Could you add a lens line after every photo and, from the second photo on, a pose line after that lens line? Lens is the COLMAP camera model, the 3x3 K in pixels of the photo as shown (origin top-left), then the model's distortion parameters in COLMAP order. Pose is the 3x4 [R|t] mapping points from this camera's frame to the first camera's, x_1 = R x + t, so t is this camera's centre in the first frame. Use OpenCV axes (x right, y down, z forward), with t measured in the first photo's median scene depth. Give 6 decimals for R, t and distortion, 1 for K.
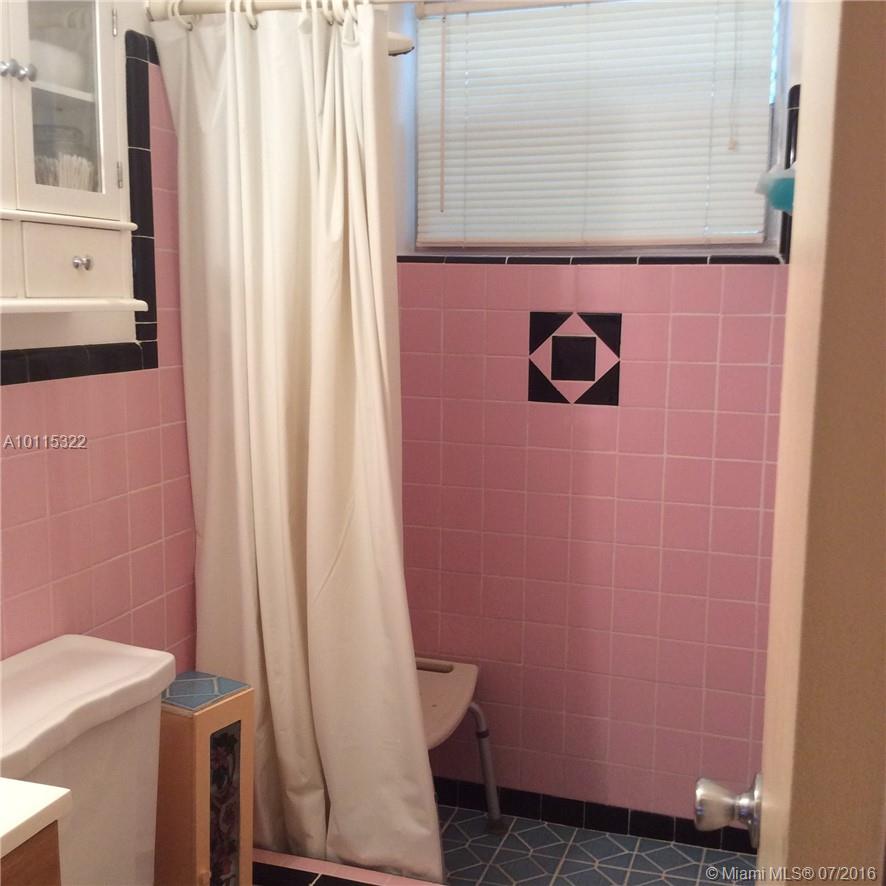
lens RADIAL K [[1050.0, 0, 443.0], [0, 1050.0, 443.0], [0, 0, 1]] dist [0.105706, -0.177612]
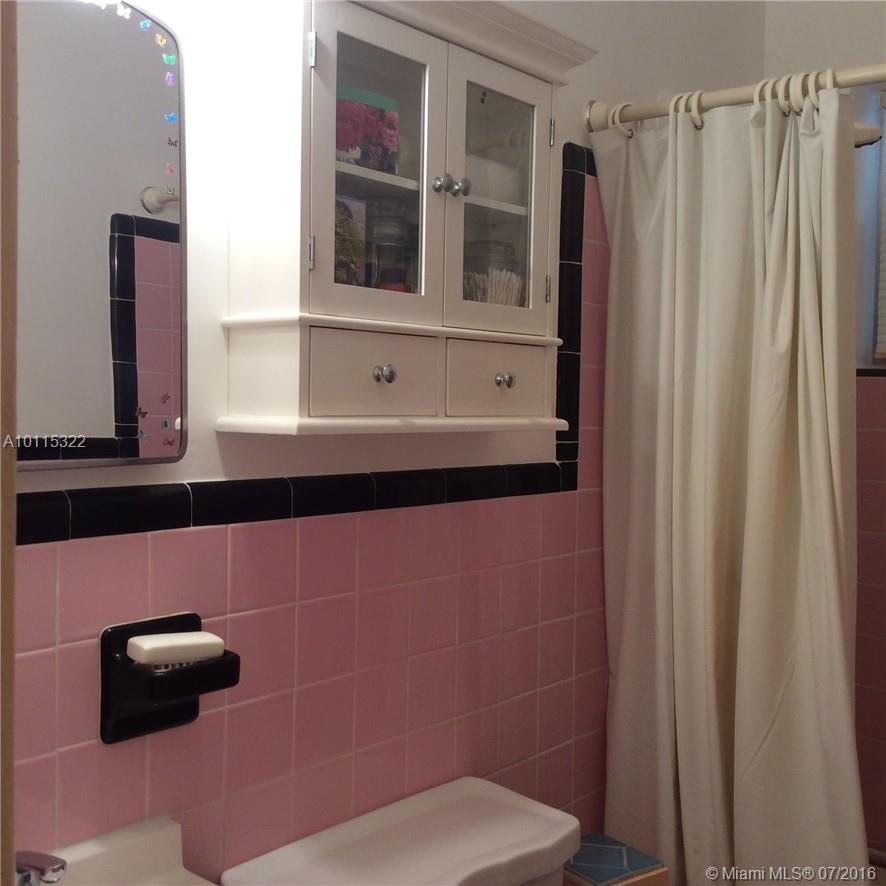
lens RADIAL K [[1050.0, 0, 443.0], [0, 1050.0, 443.0], [0, 0, 1]] dist [0.105706, -0.177612]
pose [[0.922220, 0.020233, -0.386136, -0.021376], [-0.061957, 0.993459, -0.095920, -0.016741], [0.381669, 0.112383, 0.917441, 0.101906]]
